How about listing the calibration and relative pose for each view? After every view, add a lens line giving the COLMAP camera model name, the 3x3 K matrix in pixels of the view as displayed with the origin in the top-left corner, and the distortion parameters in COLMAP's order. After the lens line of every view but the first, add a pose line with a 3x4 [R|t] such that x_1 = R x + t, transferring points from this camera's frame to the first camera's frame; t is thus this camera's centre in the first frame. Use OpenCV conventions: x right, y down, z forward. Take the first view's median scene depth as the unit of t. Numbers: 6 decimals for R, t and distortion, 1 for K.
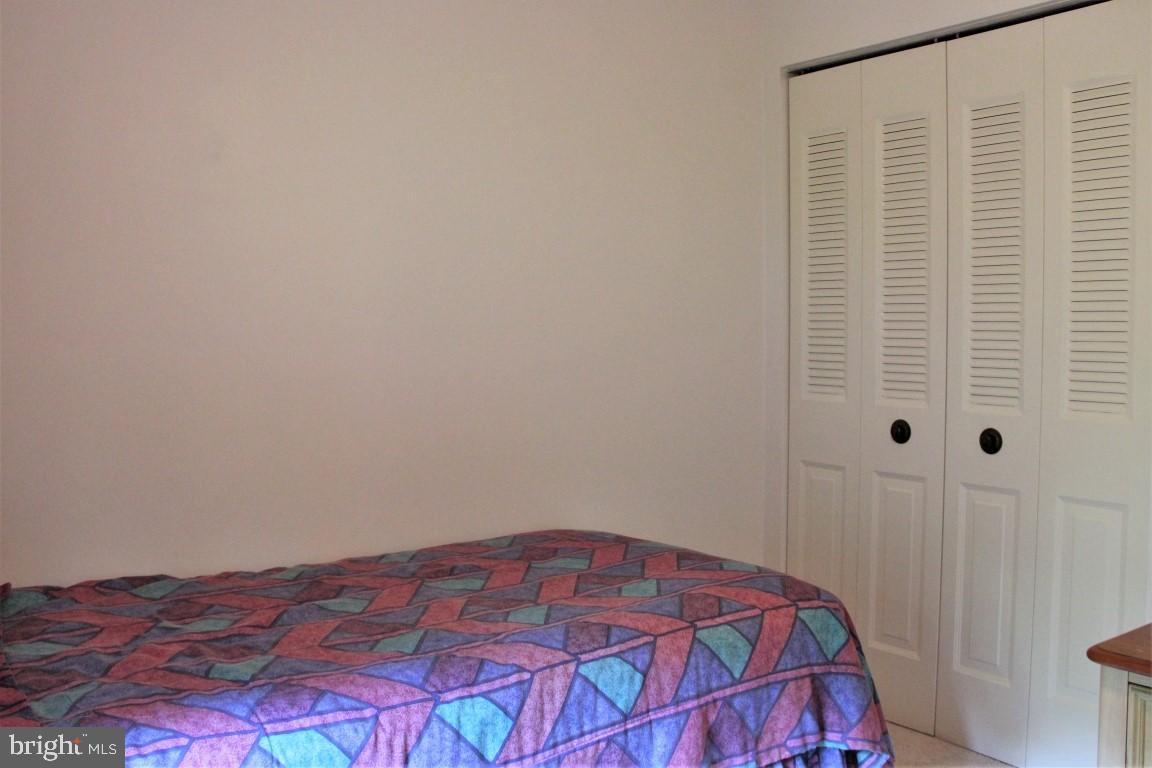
lens RADIAL K [[972.4, 0, 582.1], [0, 972.4, 381.6], [0, 0, 1]] dist [-0.178817, 0.158208]
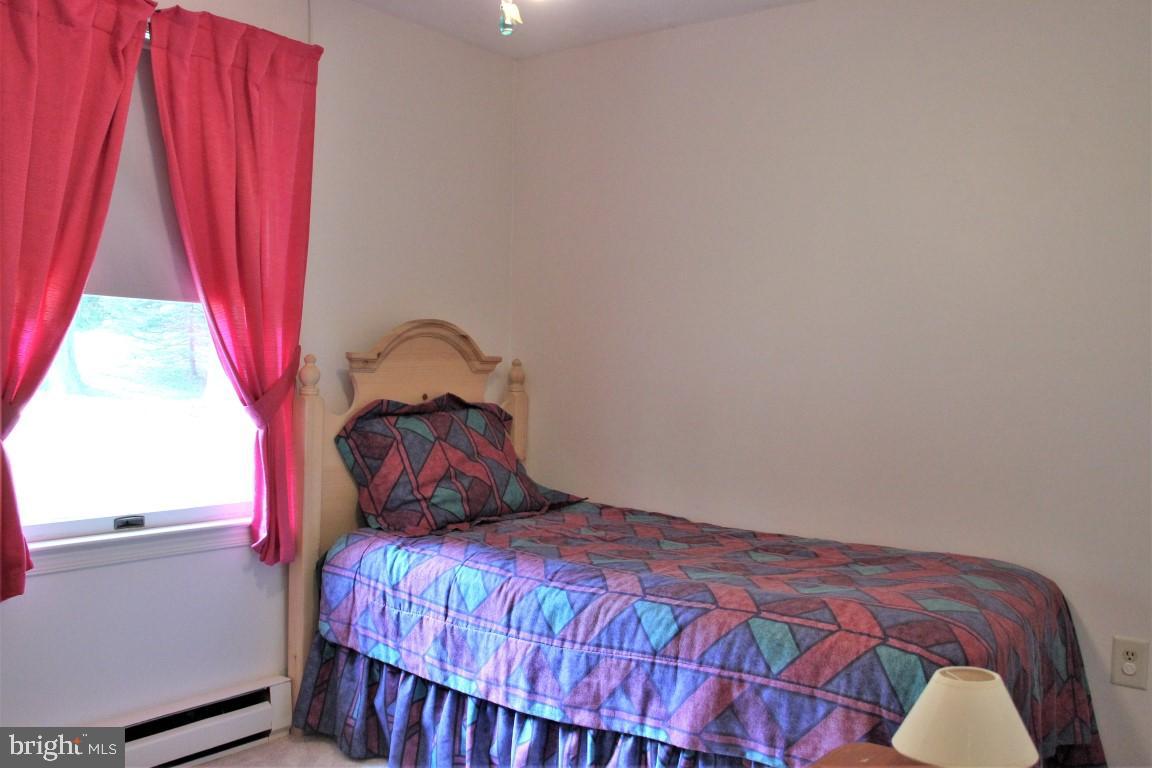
lens RADIAL K [[972.4, 0, 582.1], [0, 972.4, 381.6], [0, 0, 1]] dist [-0.178817, 0.158208]
pose [[0.319027, 0.032527, -0.947187, 1.179916], [-0.069180, 0.997544, 0.010955, -0.012104], [0.945217, 0.062032, 0.320493, 0.470783]]
